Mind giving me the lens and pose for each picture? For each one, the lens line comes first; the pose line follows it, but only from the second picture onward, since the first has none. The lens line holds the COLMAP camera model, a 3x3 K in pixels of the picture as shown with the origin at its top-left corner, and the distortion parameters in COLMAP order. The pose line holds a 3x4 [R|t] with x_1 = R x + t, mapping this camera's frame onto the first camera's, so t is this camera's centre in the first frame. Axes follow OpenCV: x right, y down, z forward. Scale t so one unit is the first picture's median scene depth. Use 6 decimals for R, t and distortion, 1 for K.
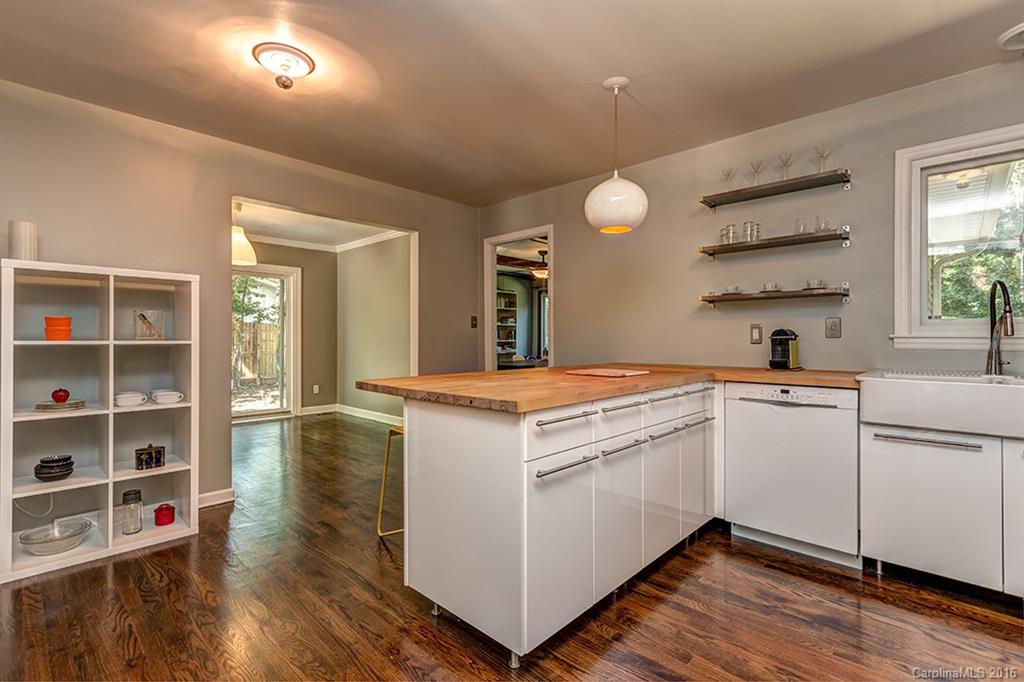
lens RADIAL K [[471.3, 0, 507.4], [0, 471.3, 339.8], [0, 0, 1]] dist [-0.001659, -0.000305]
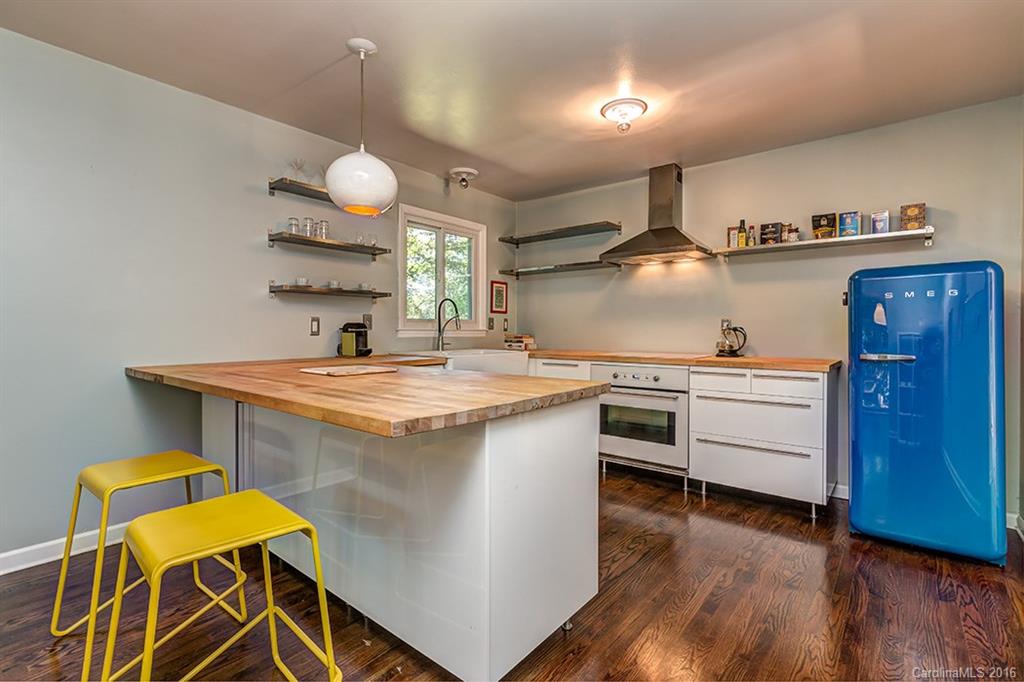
lens RADIAL K [[471.3, 0, 507.4], [0, 471.3, 339.8], [0, 0, 1]] dist [-0.001659, -0.000305]
pose [[-0.077779, -0.022769, 0.996711, -0.692716], [0.001706, 0.999735, 0.022971, -0.006404], [-0.996969, 0.003487, -0.077720, 0.792476]]
